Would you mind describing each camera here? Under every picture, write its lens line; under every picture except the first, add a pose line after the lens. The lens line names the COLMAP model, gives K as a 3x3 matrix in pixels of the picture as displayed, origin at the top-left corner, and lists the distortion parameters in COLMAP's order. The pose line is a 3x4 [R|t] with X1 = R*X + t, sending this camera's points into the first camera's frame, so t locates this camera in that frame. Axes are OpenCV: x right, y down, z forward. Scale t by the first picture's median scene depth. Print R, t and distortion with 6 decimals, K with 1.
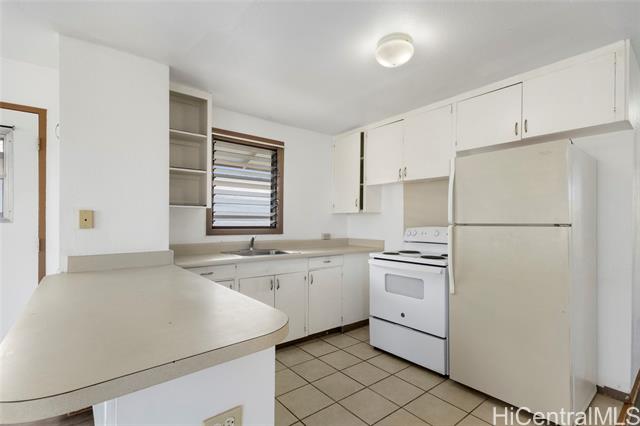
lens RADIAL K [[294.9, 0, 316.9], [0, 294.9, 219.2], [0, 0, 1]] dist [0.005216, 0.000333]
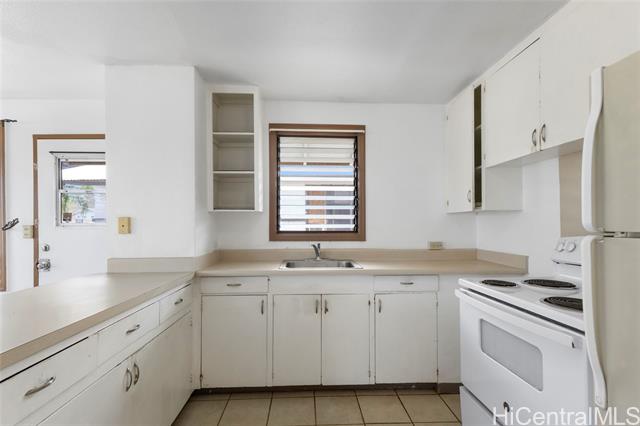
lens RADIAL K [[294.9, 0, 316.9], [0, 294.9, 219.2], [0, 0, 1]] dist [0.005216, 0.000333]
pose [[0.814337, -0.015820, -0.580177, 0.273116], [0.011130, 0.999870, -0.011641, -0.000996], [0.580286, 0.003022, 0.814407, 0.319261]]
